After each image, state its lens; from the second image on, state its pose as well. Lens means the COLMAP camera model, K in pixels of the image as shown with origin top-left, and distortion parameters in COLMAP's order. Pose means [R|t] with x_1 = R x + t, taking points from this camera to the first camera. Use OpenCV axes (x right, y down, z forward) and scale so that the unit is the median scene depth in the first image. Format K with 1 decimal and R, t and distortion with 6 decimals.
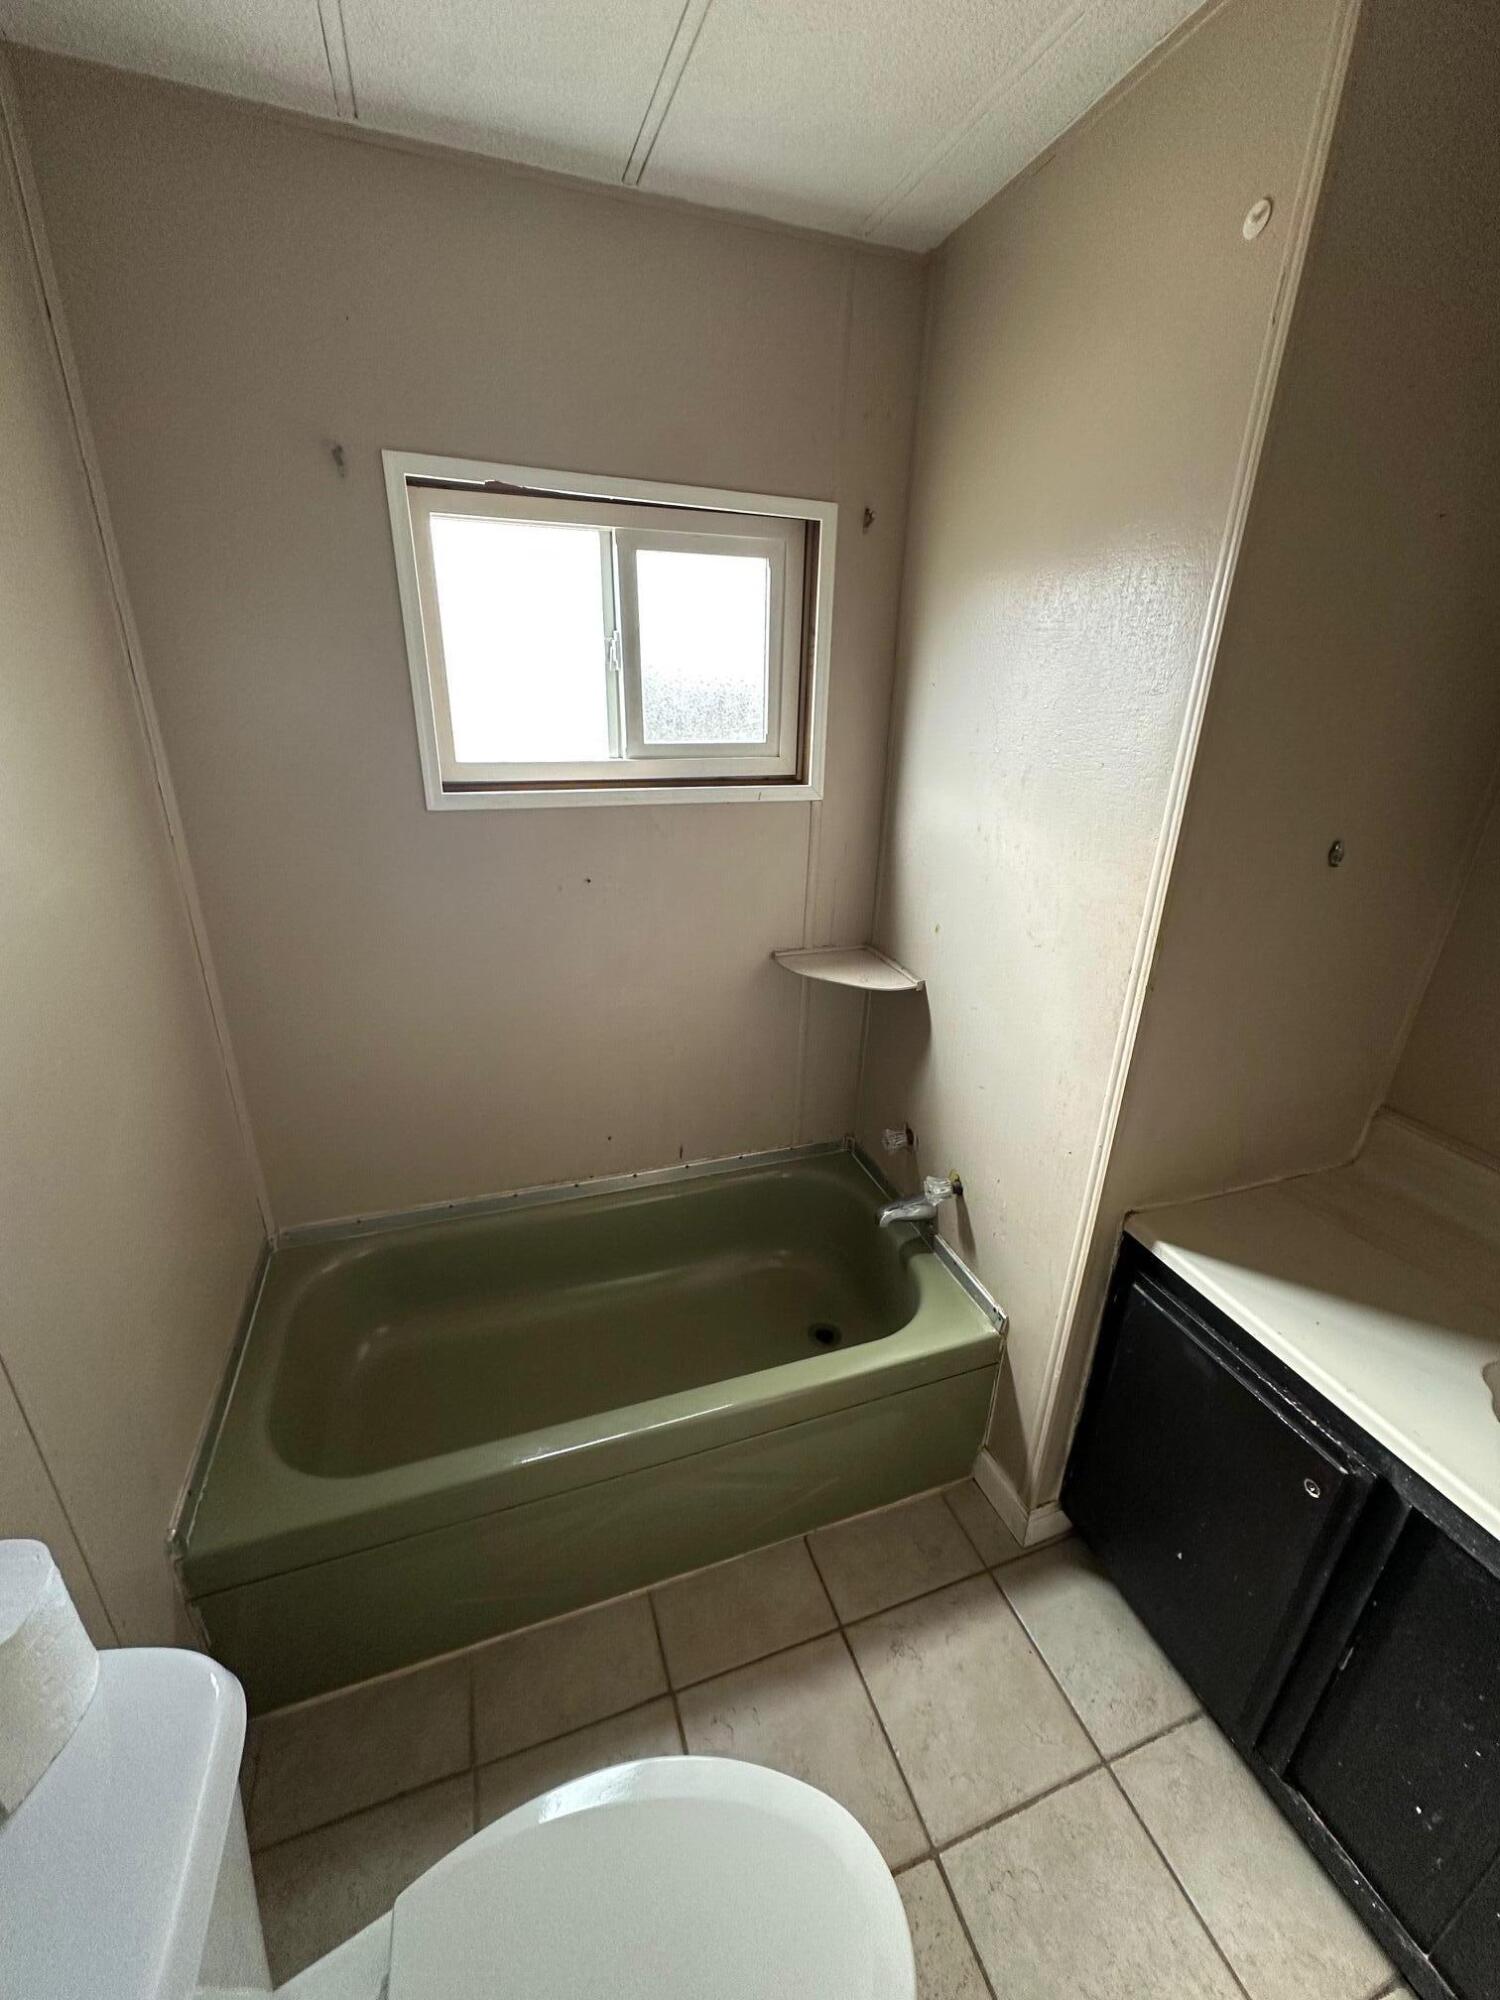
lens RADIAL K [[796.1, 0, 748.8], [0, 796.1, 996.5], [0, 0, 1]] dist [-0.004593, 0.000771]
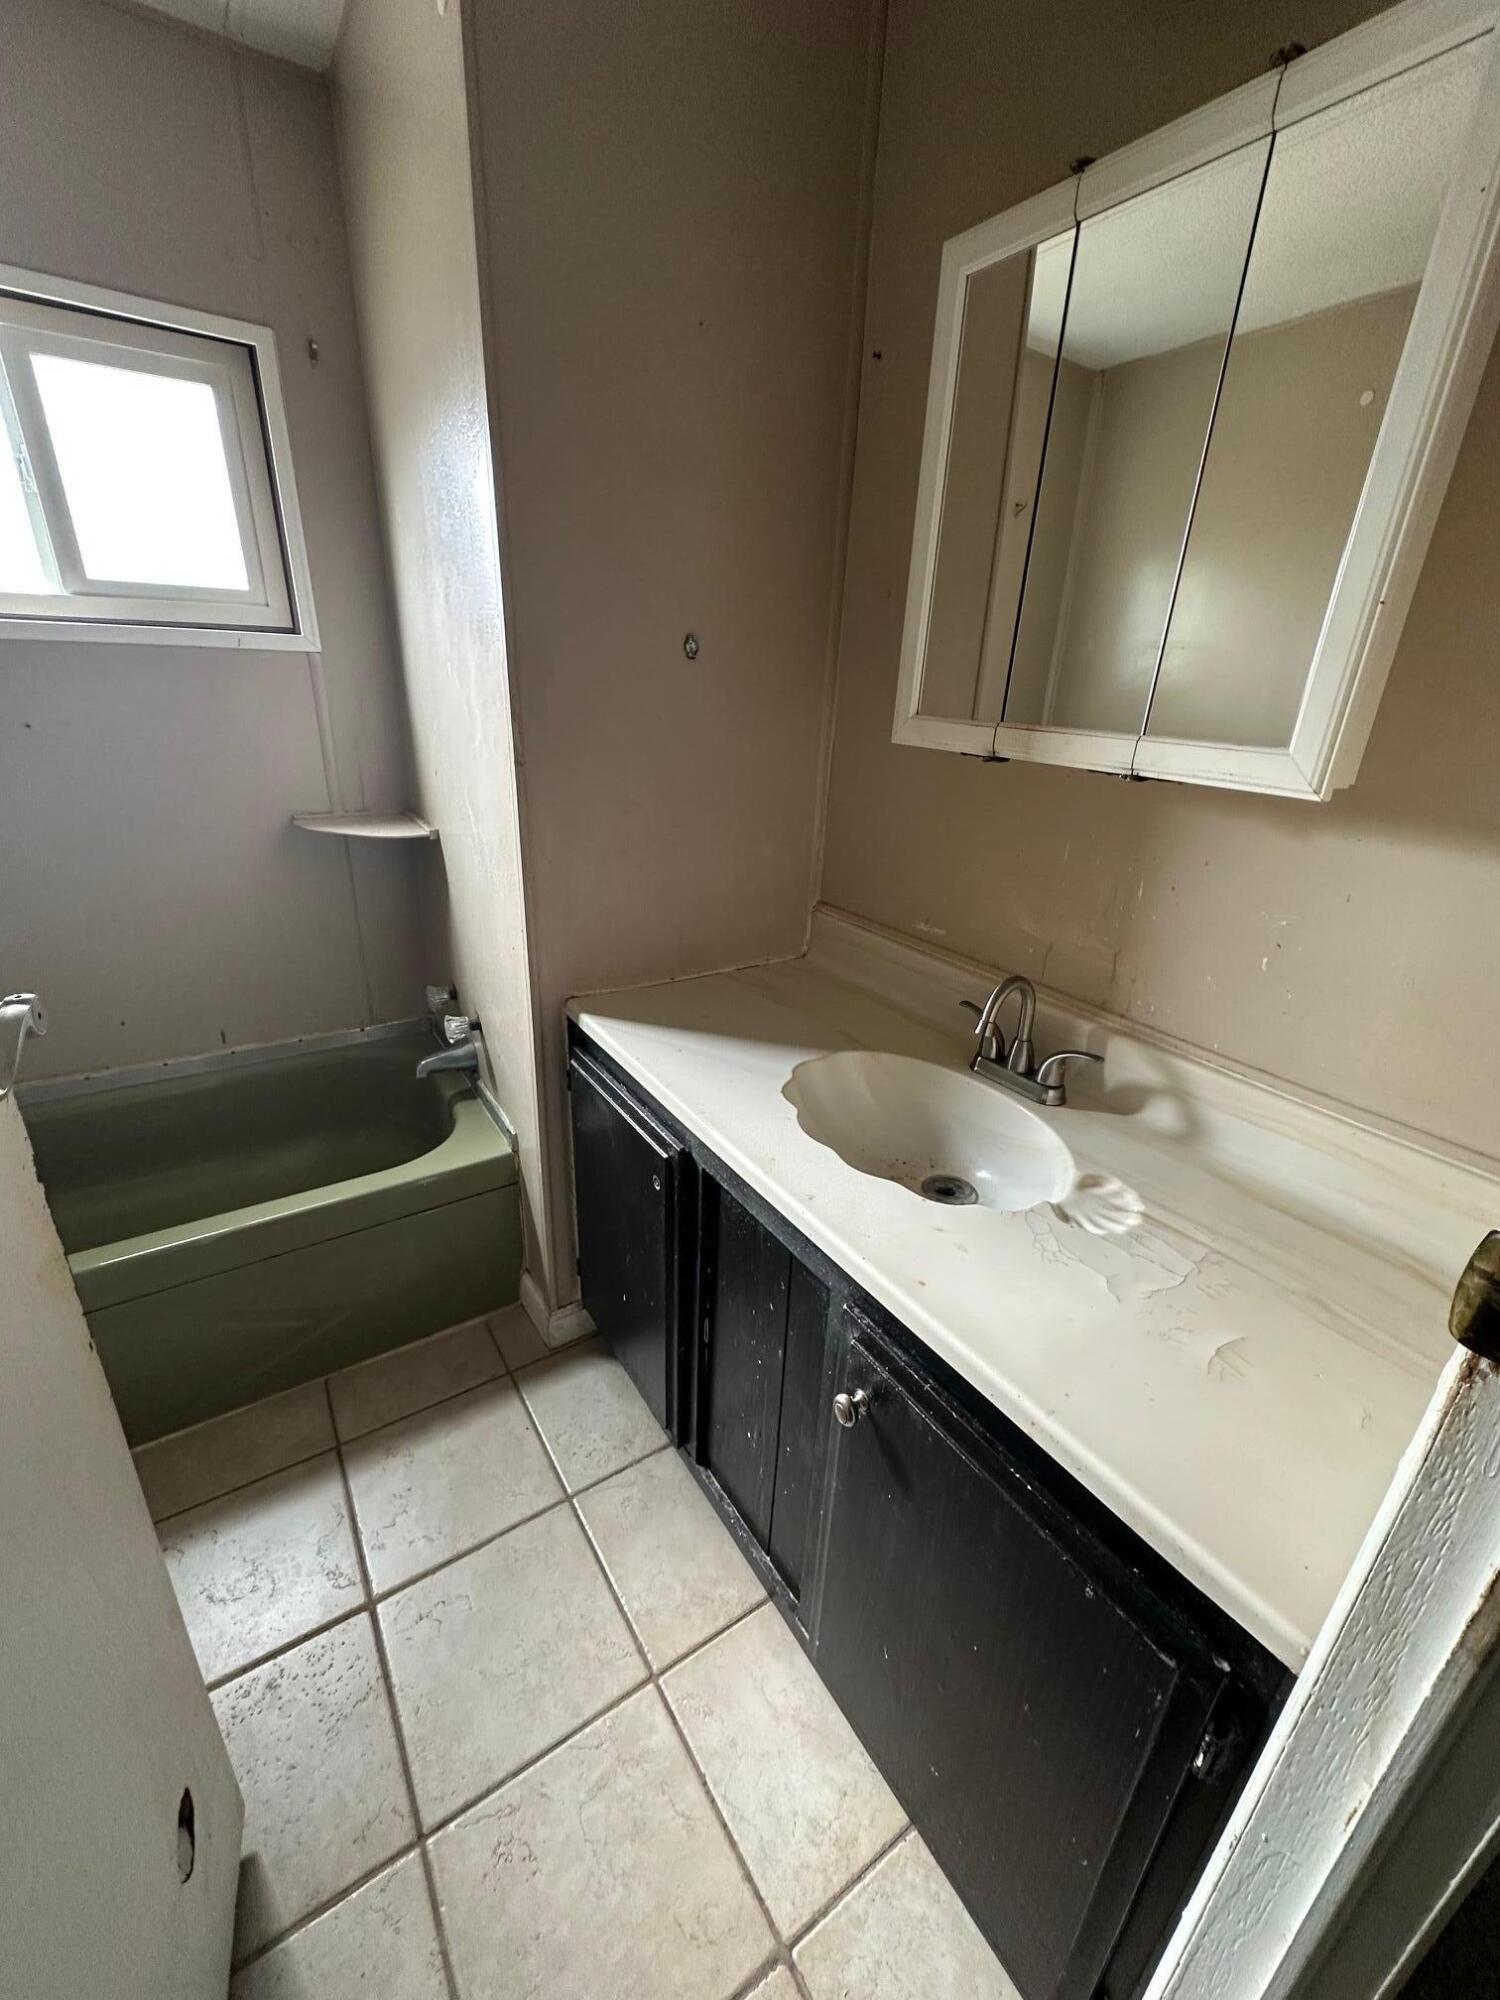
lens RADIAL K [[796.1, 0, 746.4], [0, 796.1, 998.5], [0, 0, 1]] dist [-0.004593, 0.000771]
pose [[0.969859, -0.078919, 0.230533, 0.393237], [0.076280, 0.996879, 0.020352, 0.229078], [-0.231419, -0.002153, 0.972852, -0.086923]]
